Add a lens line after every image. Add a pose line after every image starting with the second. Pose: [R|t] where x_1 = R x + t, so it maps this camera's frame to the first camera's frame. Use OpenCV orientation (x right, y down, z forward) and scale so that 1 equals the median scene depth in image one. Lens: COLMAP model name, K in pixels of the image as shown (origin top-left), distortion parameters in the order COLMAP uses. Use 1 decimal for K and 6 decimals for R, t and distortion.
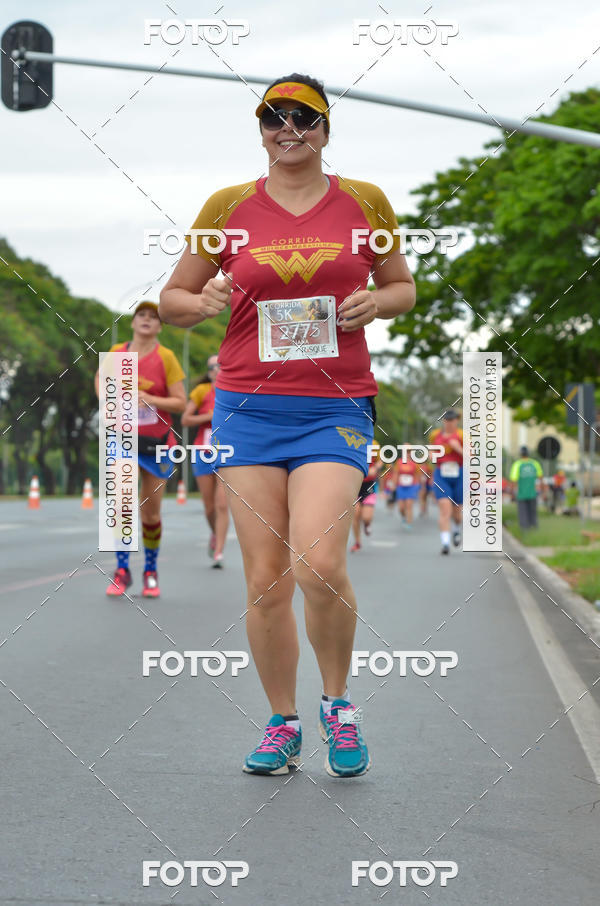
lens RADIAL K [[6790.7, 0, 292.6], [0, 6790.7, 454.4], [0, 0, 1]] dist [1.153209, 0.000000]
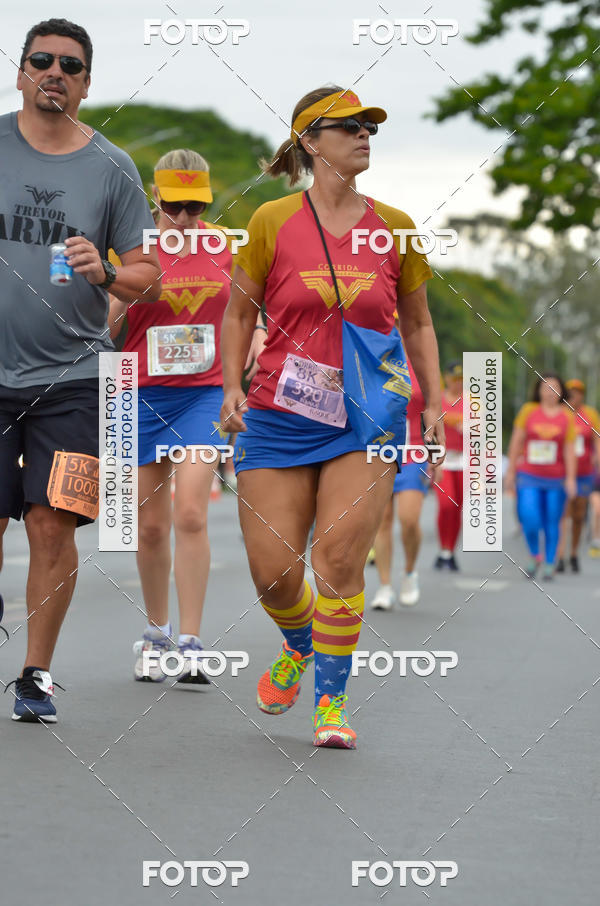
lens RADIAL K [[6790.7, 0, 302.9], [0, 6790.7, 454.3], [0, 0, 1]] dist [1.153209, 0.000000]
pose [[0.999914, 0.009646, 0.008891, -0.004904], [-0.009590, 0.999934, -0.006375, 0.006635], [-0.008952, 0.006289, 0.999940, 0.476354]]
